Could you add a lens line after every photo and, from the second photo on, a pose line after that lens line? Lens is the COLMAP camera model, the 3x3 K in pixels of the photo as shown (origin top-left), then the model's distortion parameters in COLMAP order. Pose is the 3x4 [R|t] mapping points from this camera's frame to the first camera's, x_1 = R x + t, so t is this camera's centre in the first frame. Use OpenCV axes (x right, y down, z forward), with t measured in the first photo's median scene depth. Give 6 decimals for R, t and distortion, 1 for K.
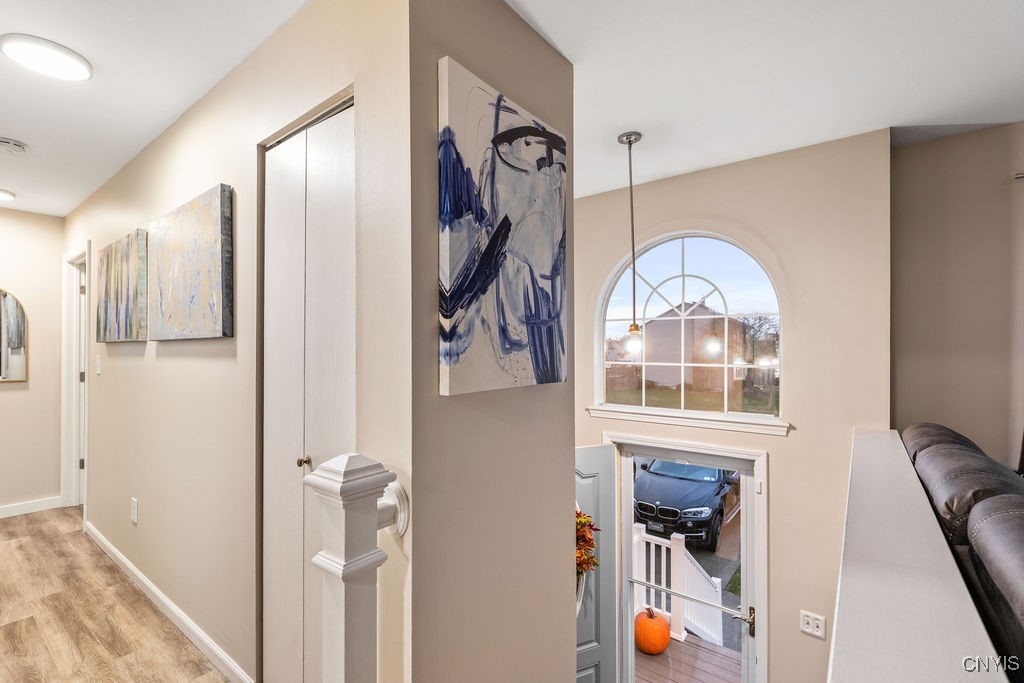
lens RADIAL K [[464.8, 0, 509.6], [0, 464.8, 346.6], [0, 0, 1]] dist [0.002721, -0.001132]
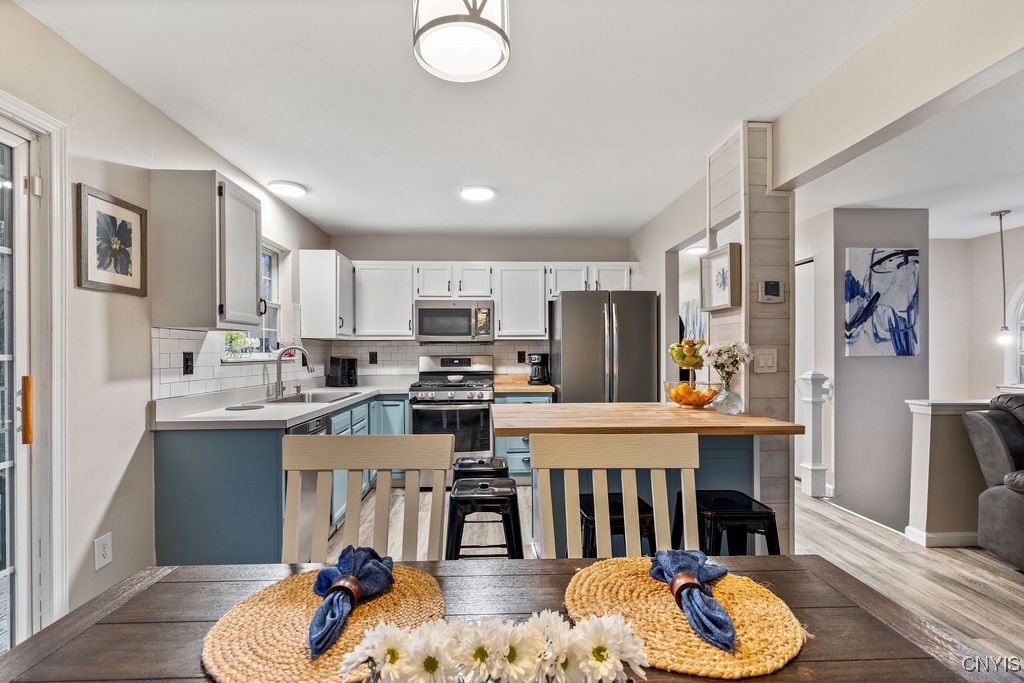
lens RADIAL K [[464.8, 0, 509.6], [0, 464.8, 346.6], [0, 0, 1]] dist [0.002721, -0.001132]
pose [[0.648108, 0.004323, -0.761536, 0.688043], [0.003613, 0.999955, 0.008751, 0.004829], [0.761540, -0.008423, 0.648063, -2.455562]]
